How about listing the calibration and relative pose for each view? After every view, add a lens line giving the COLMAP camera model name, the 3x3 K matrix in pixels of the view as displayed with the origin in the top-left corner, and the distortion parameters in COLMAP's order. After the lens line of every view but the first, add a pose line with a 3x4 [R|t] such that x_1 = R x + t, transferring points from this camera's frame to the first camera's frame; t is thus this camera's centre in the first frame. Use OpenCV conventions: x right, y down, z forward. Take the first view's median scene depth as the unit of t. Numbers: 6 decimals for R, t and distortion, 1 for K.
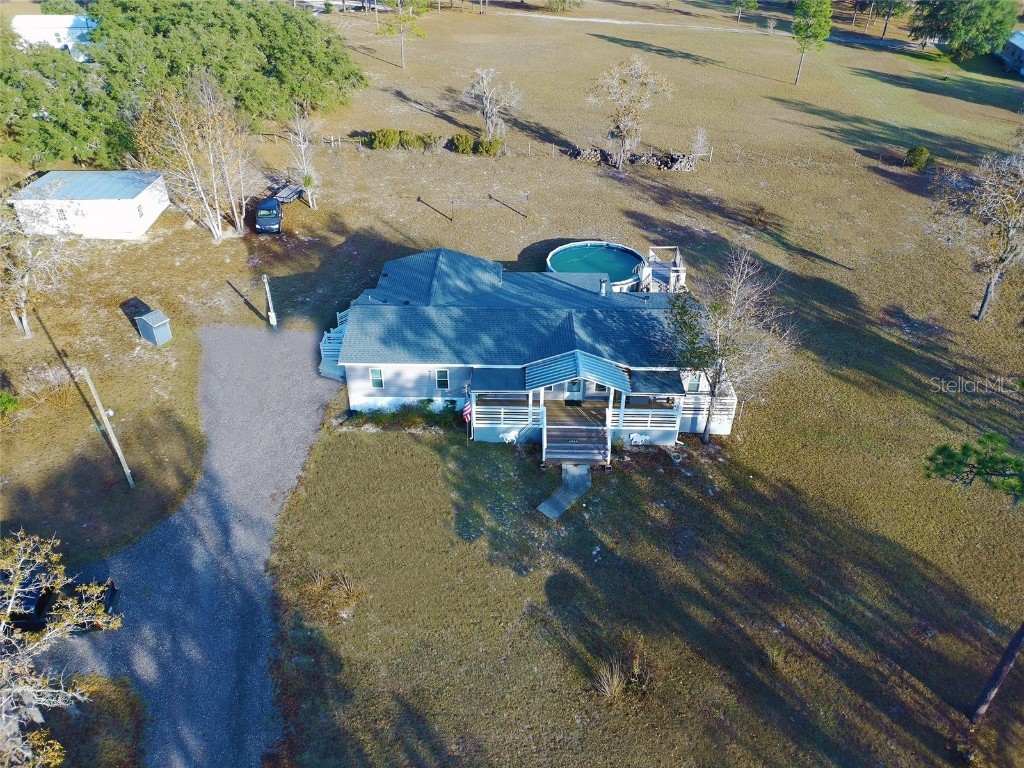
lens RADIAL K [[747.3, 0, 514.9], [0, 747.3, 378.7], [0, 0, 1]] dist [0.088587, -0.079627]
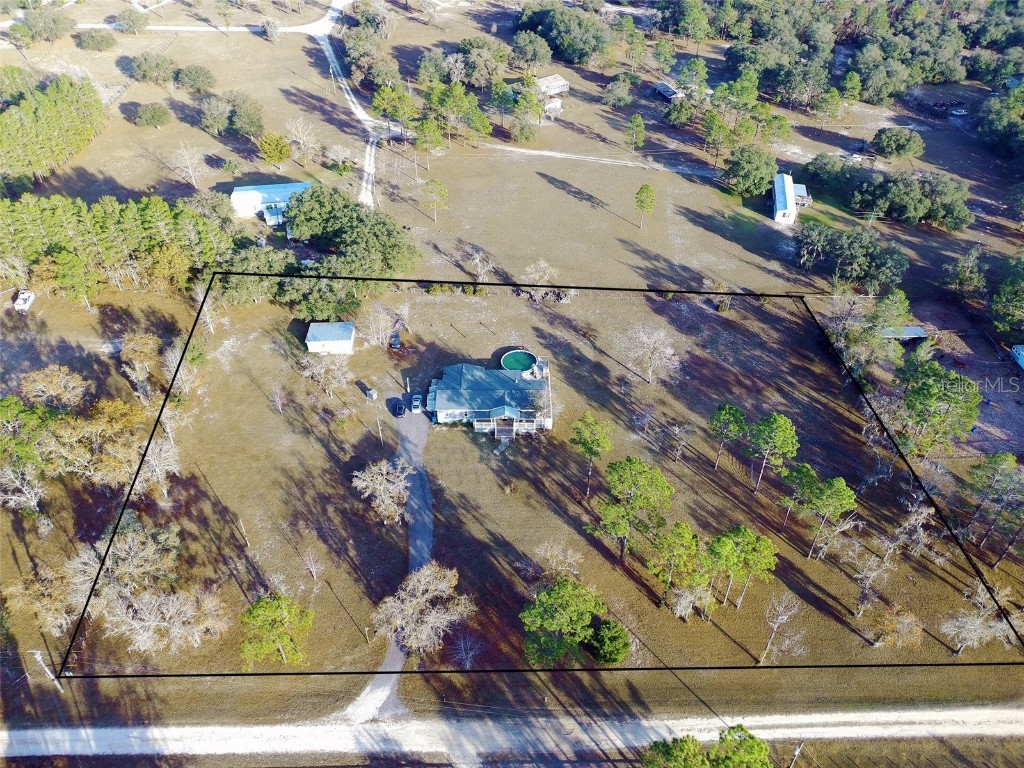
lens RADIAL K [[747.3, 0, 514.9], [0, 747.3, 378.7], [0, 0, 1]] dist [0.088587, -0.079627]
pose [[0.999897, -0.014352, -0.000790, 0.098709], [0.014366, 0.995923, 0.089052, -0.350375], [-0.000491, -0.089054, 0.996027, -1.816453]]
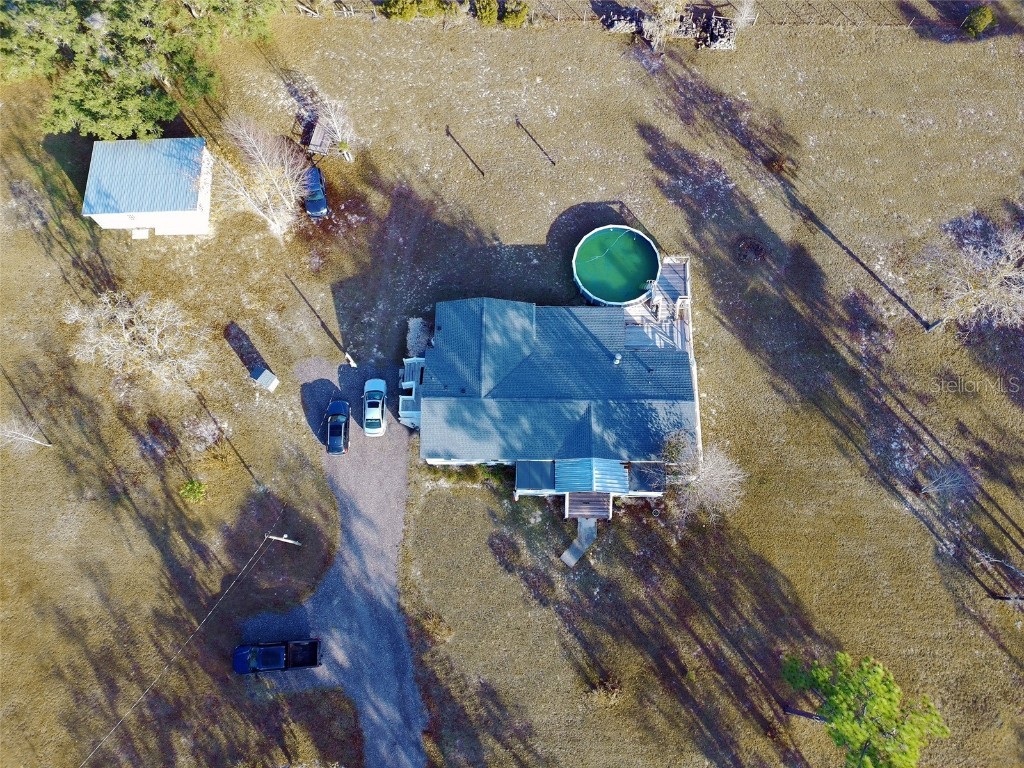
lens RADIAL K [[747.3, 0, 514.9], [0, 747.3, 378.7], [0, 0, 1]] dist [0.088587, -0.079627]
pose [[0.999957, 0.001423, -0.009128, -0.035721], [0.004434, 0.792895, 0.609342, -0.744135], [0.008105, -0.609357, 0.792855, -0.007142]]
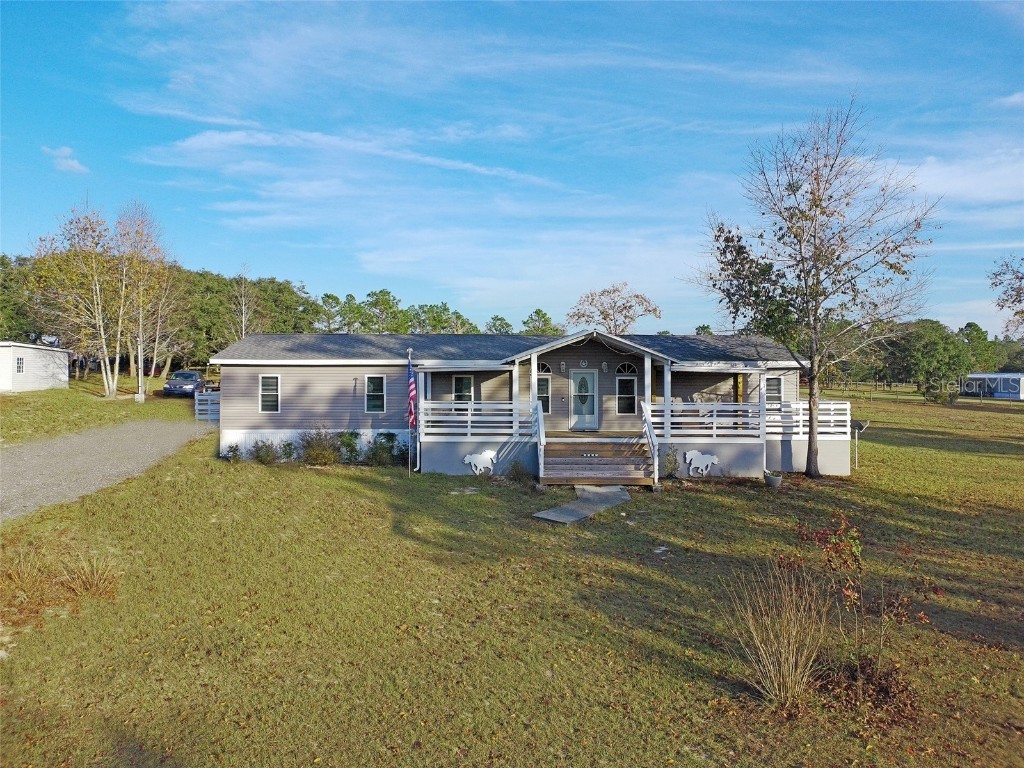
lens RADIAL K [[747.3, 0, 514.9], [0, 747.3, 378.7], [0, 0, 1]] dist [0.088587, -0.079627]
pose [[0.999535, -0.008979, 0.029131, 0.001759], [0.023485, 0.836098, -0.548077, 0.262613], [-0.019435, 0.548507, 0.835920, 0.358715]]
